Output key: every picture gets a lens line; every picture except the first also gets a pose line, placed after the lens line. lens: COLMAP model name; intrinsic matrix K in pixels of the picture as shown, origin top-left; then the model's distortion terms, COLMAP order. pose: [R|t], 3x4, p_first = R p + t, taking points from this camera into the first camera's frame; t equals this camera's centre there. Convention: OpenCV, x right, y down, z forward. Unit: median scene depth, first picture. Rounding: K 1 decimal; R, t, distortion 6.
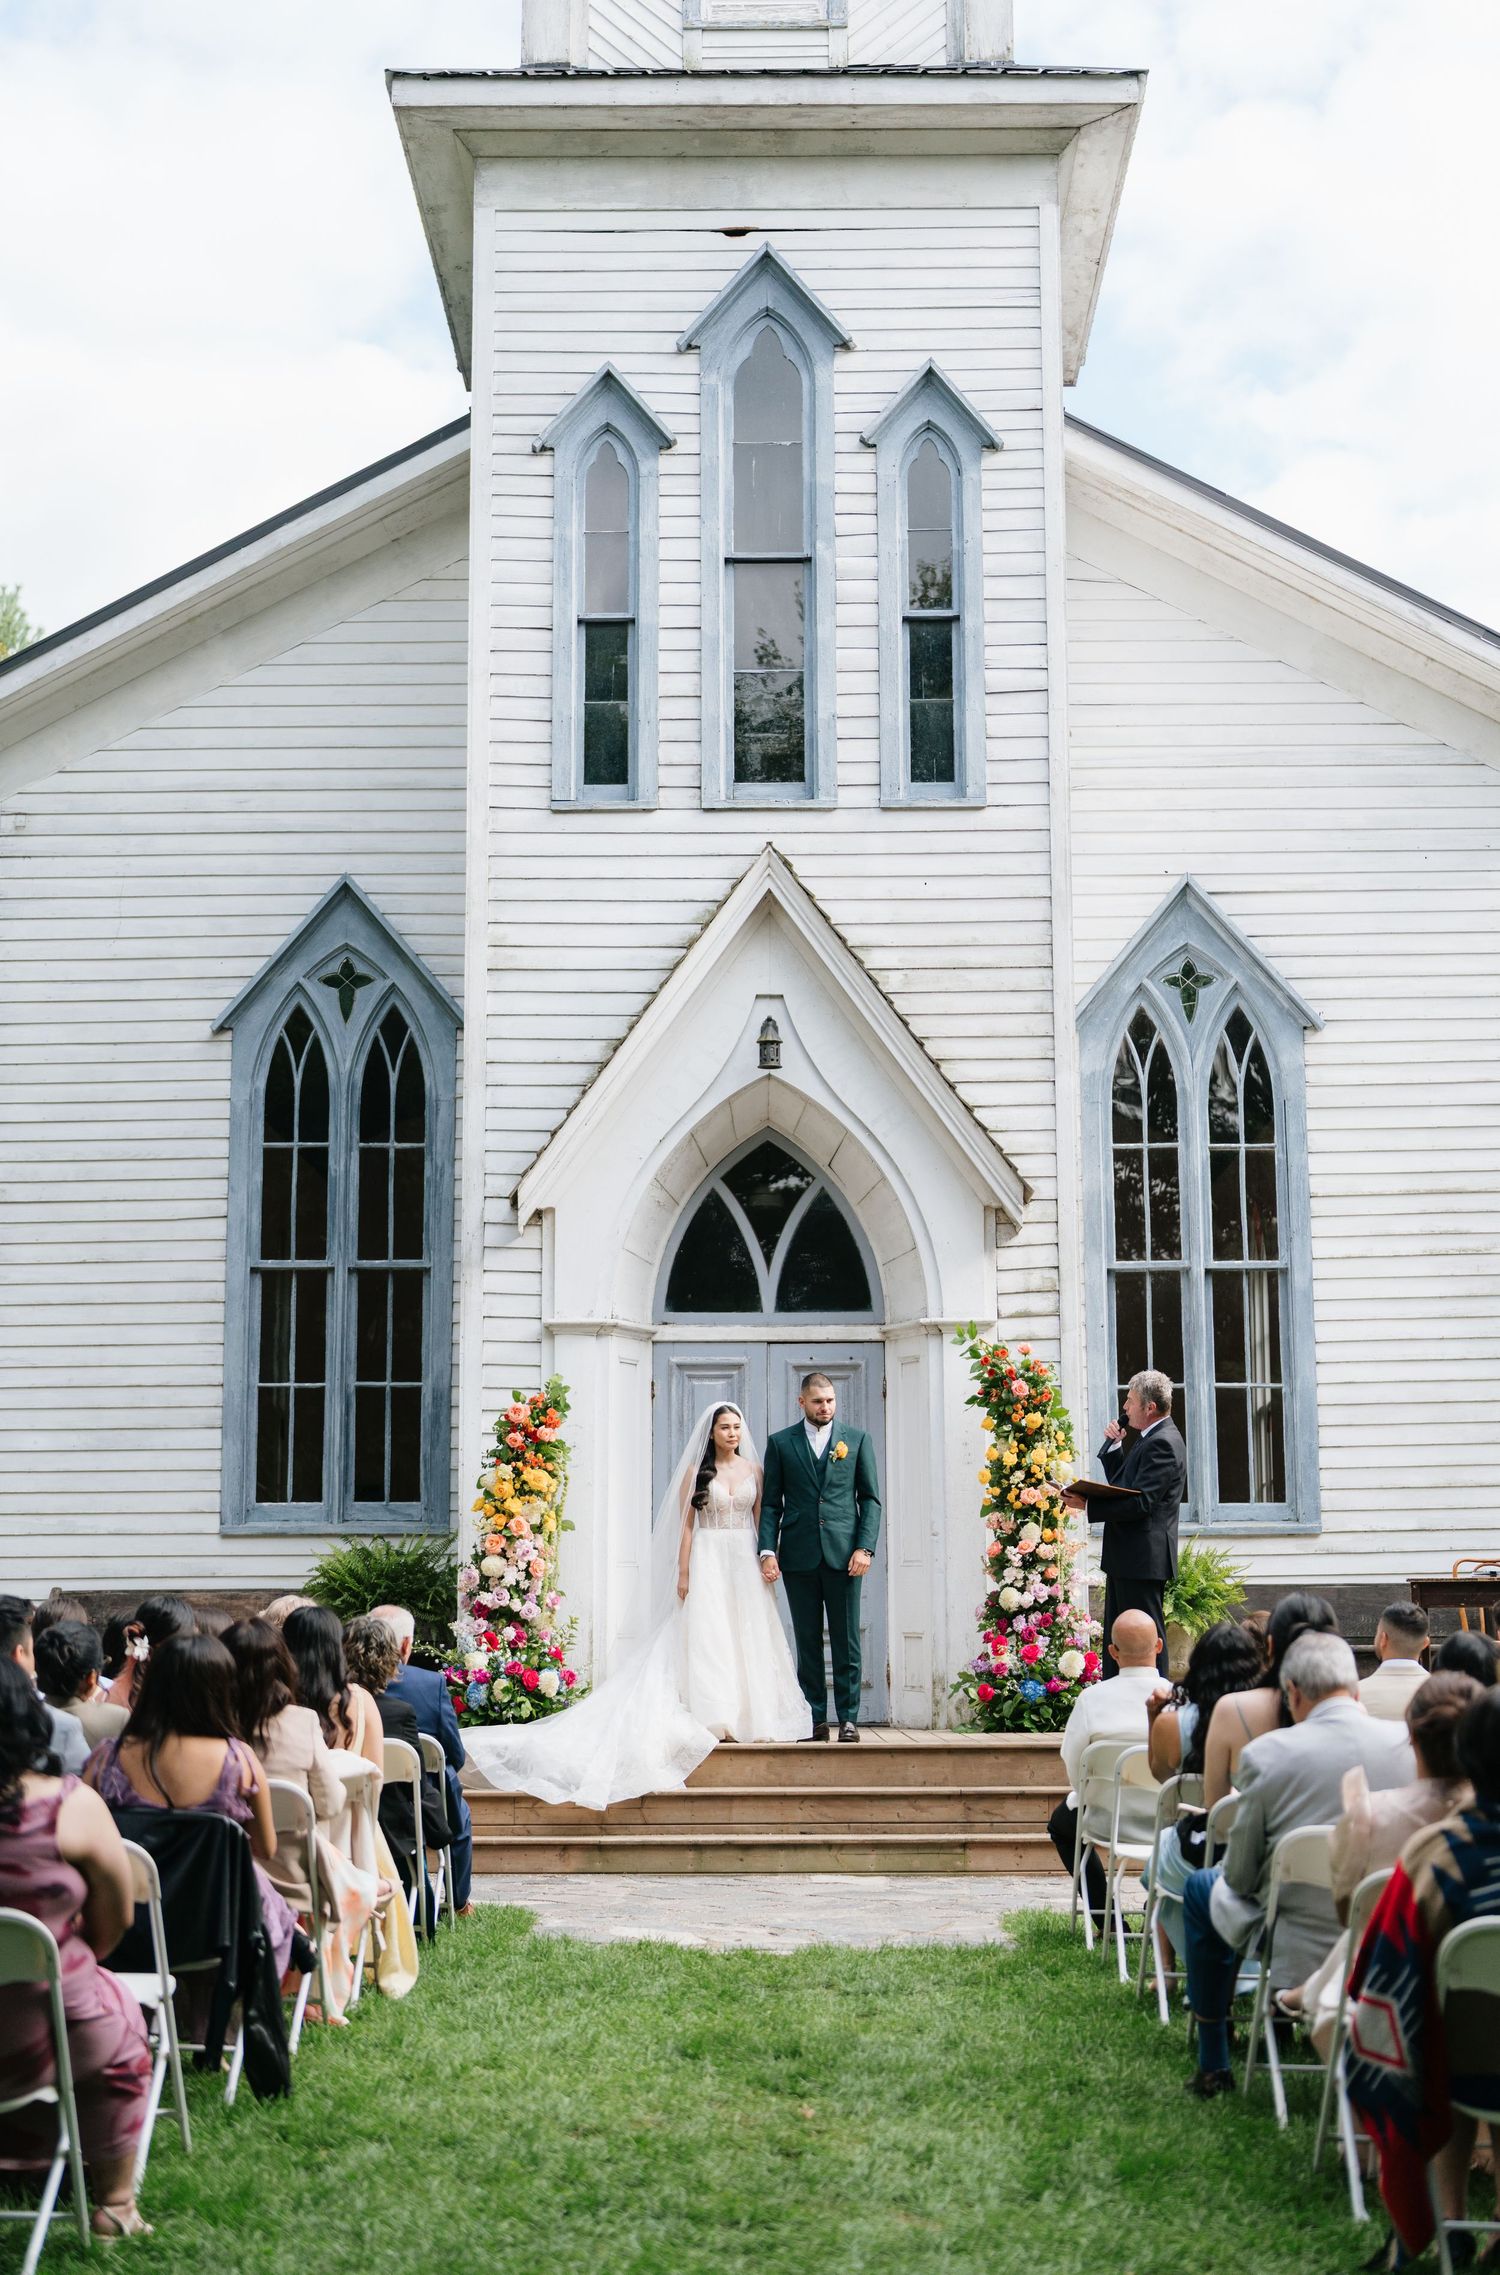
lens RADIAL K [[3239.4, 0, 746.7], [0, 3239.4, 1132.5], [0, 0, 1]] dist [0.015043, 0.004428]
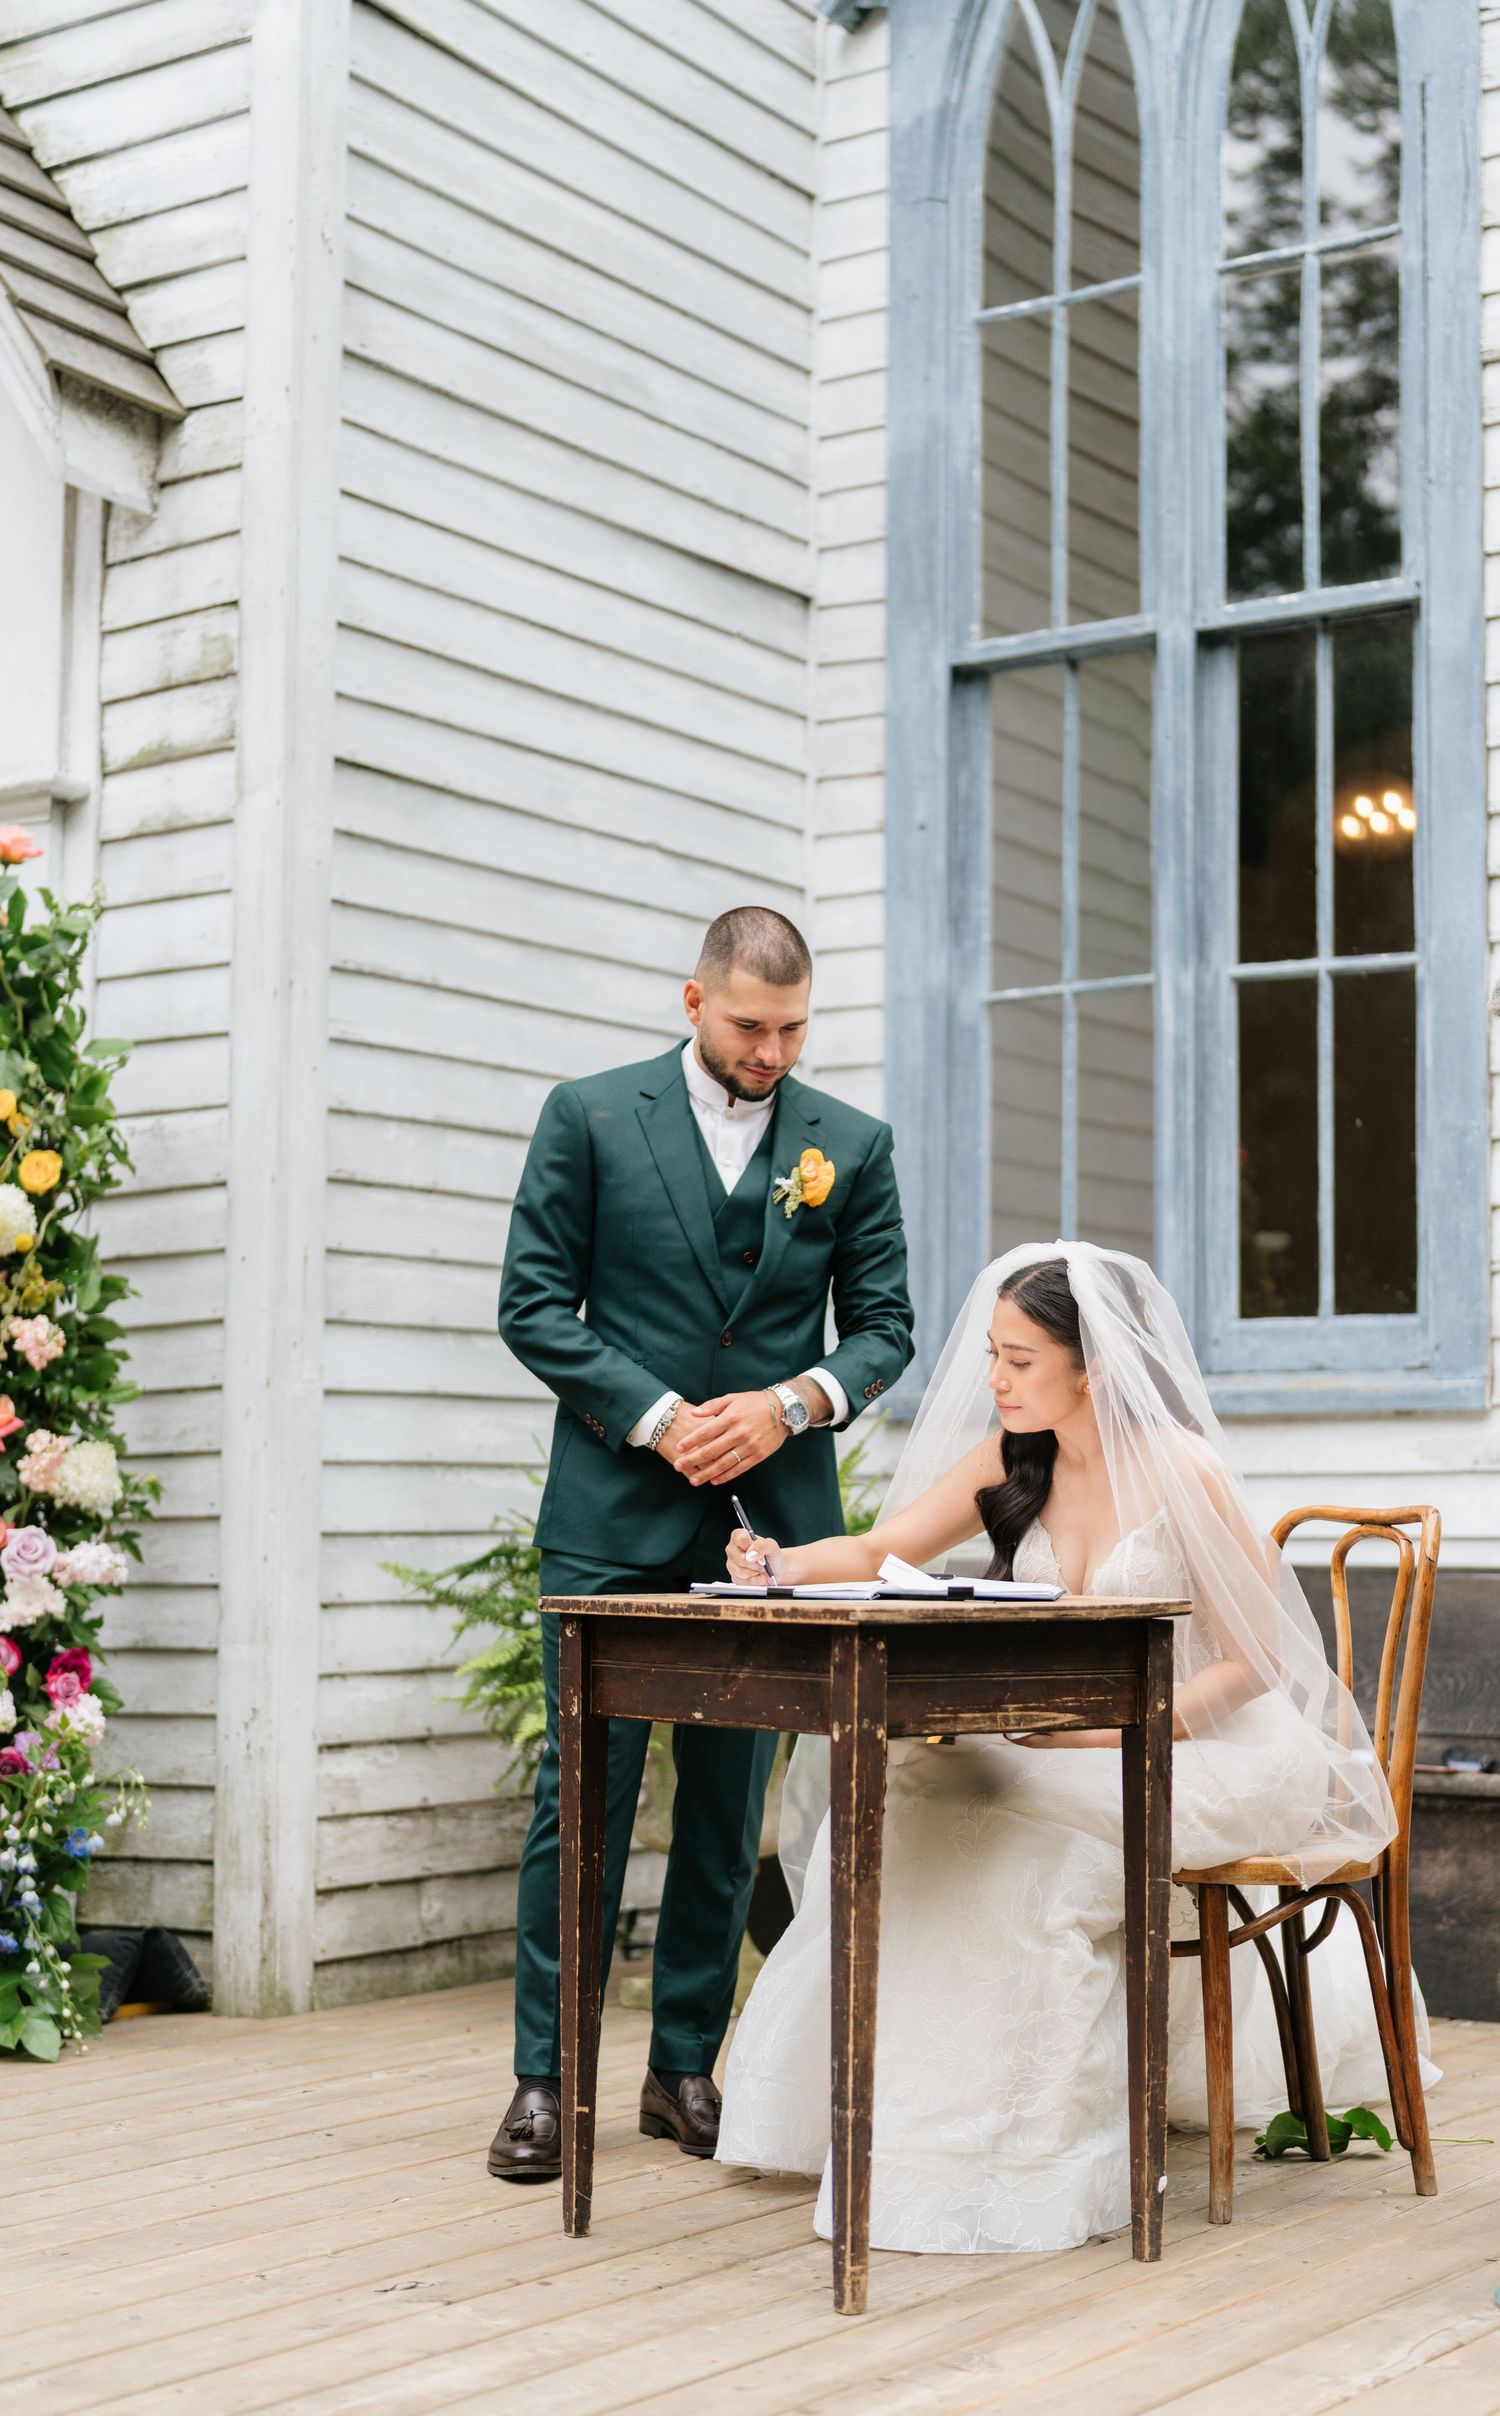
lens RADIAL K [[3552.2, 0, 753.2], [0, 3552.2, 1265.7], [0, 0, 1]] dist [0.012206, 0.054717]
pose [[0.833368, -0.025725, -0.552120, 0.332917], [0.070972, 0.995628, 0.060735, 0.089527], [0.548143, -0.089800, 0.831550, 0.722140]]
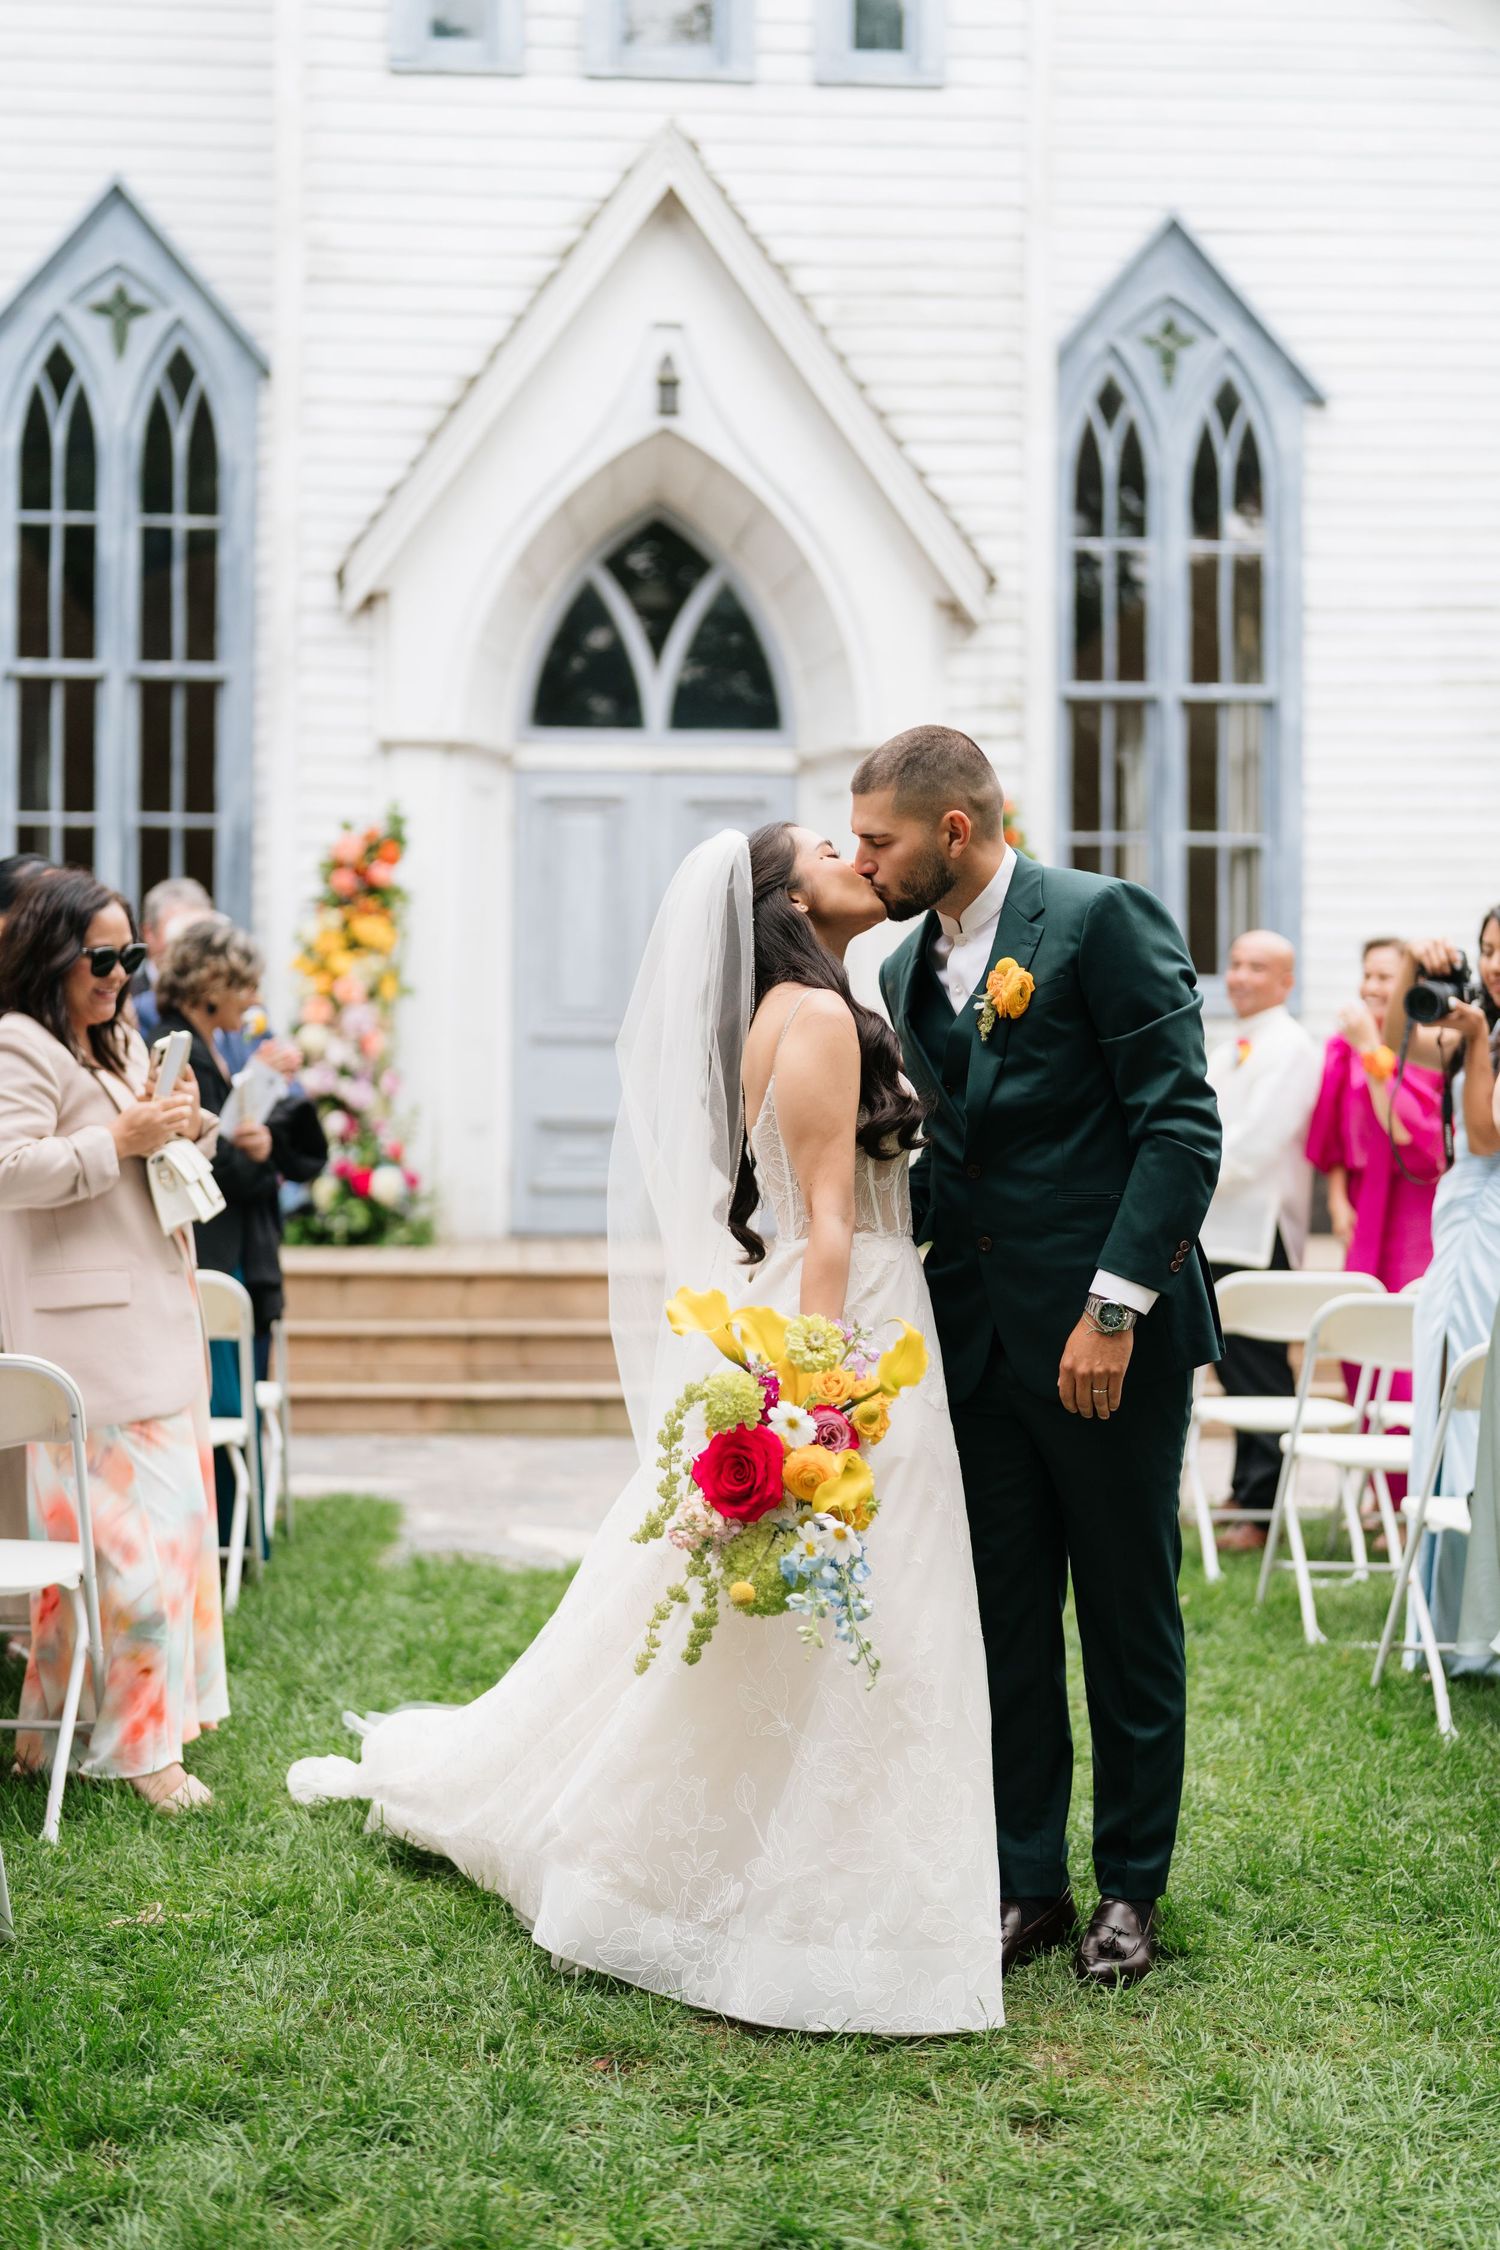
lens RADIAL K [[3118.7, 0, 726.2], [0, 3118.7, 1123.8], [0, 0, 1]] dist [0.004548, 0.061619]
pose [[0.997485, 0.010616, 0.070083, -0.029757], [-0.020998, 0.988597, 0.149112, 0.036587], [-0.067701, -0.150209, 0.986334, 0.227735]]
